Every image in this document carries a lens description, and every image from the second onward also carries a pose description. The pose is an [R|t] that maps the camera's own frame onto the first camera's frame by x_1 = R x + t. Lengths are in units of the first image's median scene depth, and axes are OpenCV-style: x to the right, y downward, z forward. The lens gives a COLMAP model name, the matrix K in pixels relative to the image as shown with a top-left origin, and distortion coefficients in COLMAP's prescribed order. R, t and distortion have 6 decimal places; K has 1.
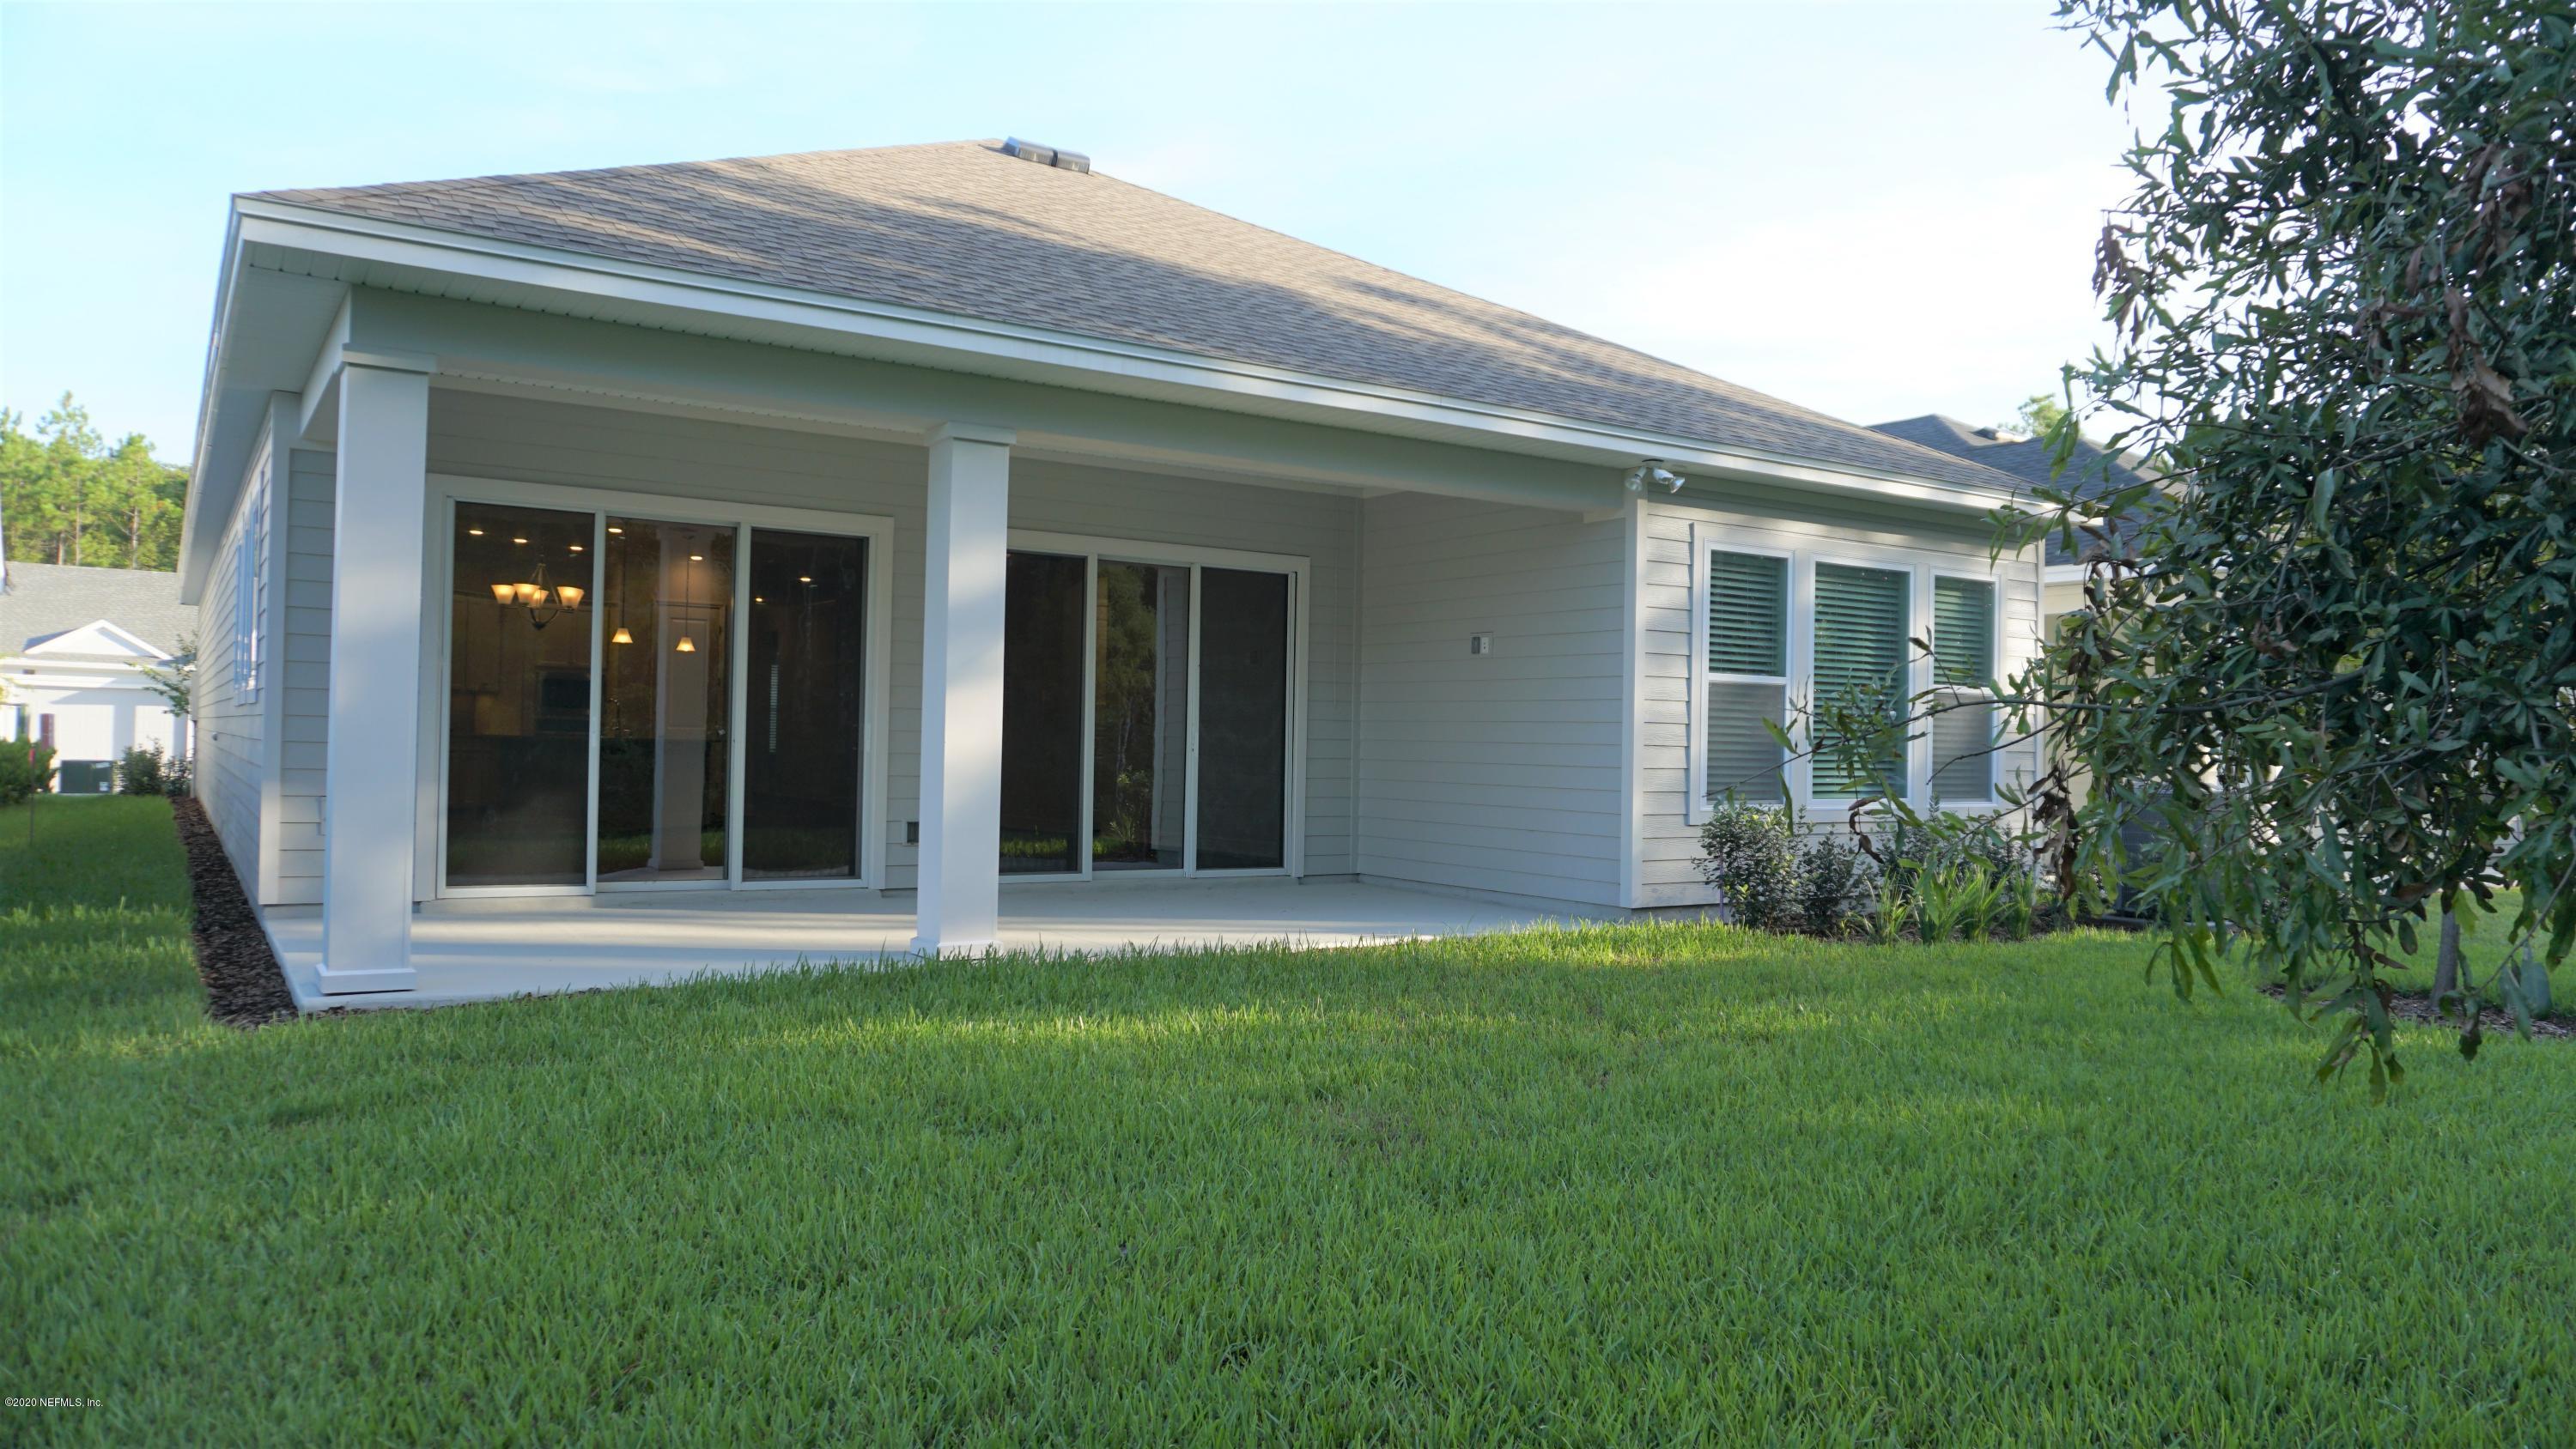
lens RADIAL K [[1711.6, 0, 1291.3], [0, 1711.6, 730.7], [0, 0, 1]] dist [-0.044128, 0.030104]
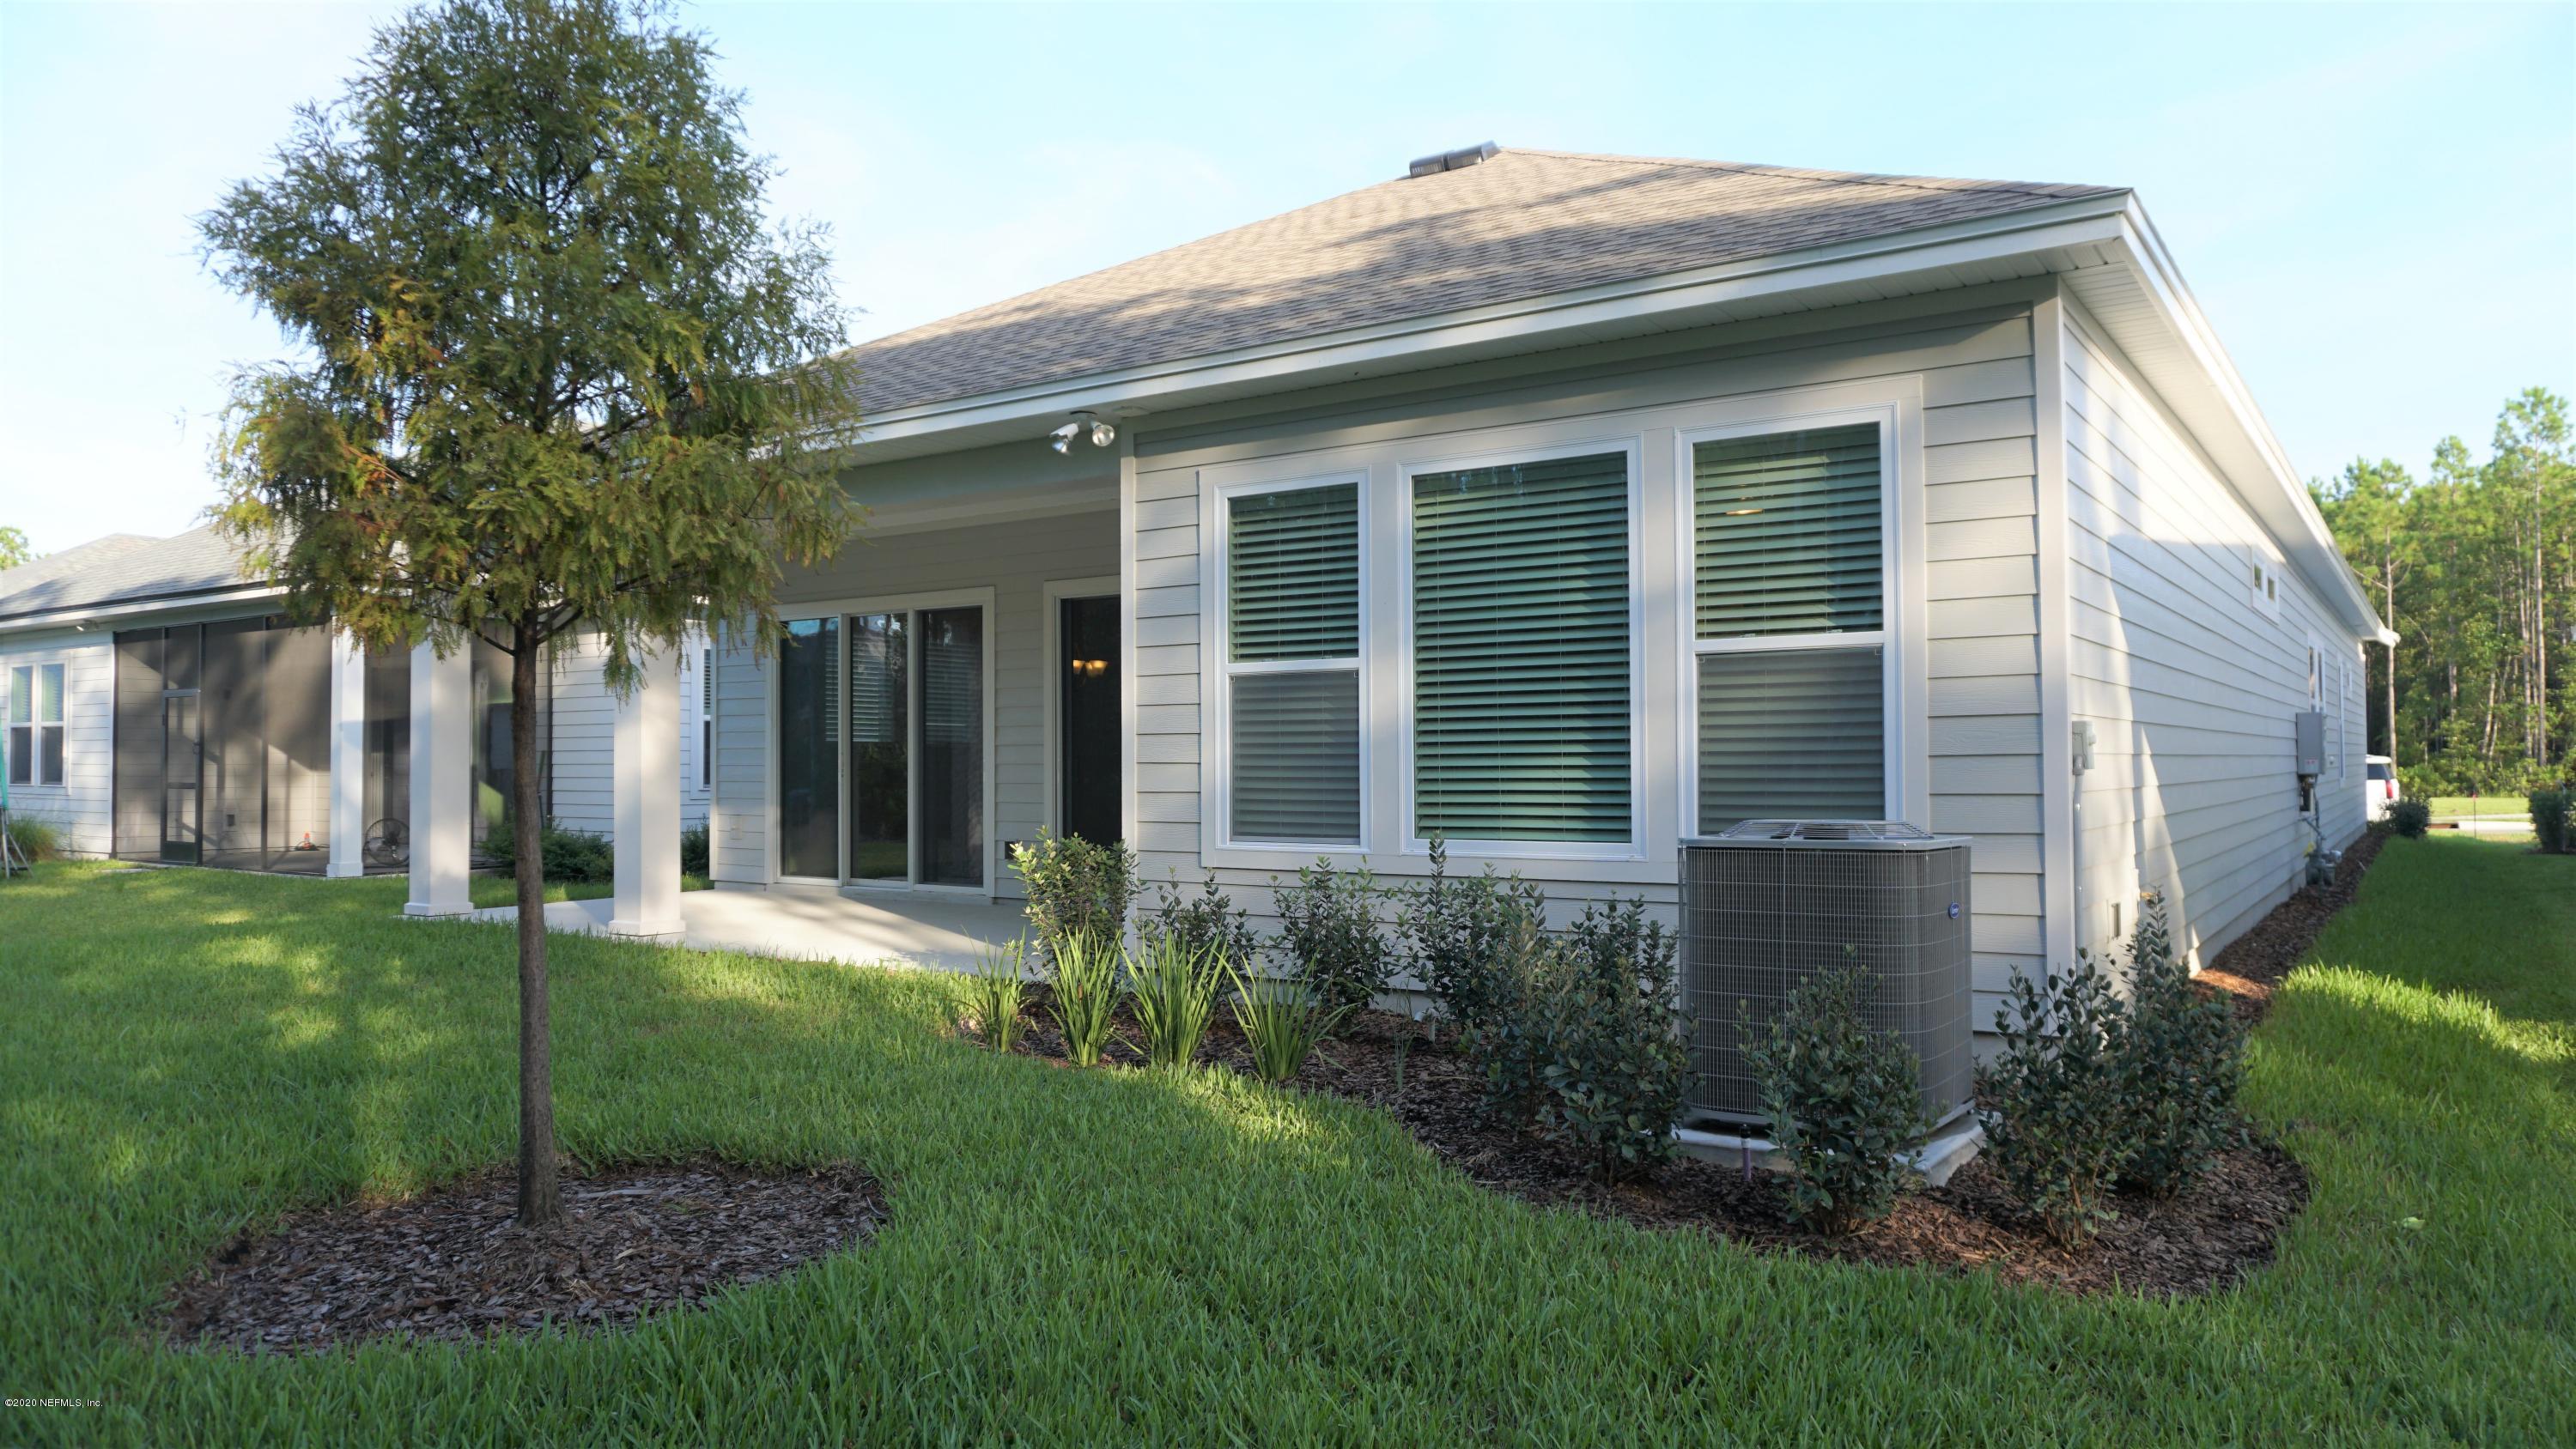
lens RADIAL K [[1711.6, 0, 1287.5], [0, 1711.6, 720.0], [0, 0, 1]] dist [-0.044128, 0.030104]
pose [[0.374166, -0.043362, -0.926347, 0.923034], [0.022636, 0.999036, -0.037621, 0.018947], [0.927085, -0.006892, 0.374787, 0.730285]]
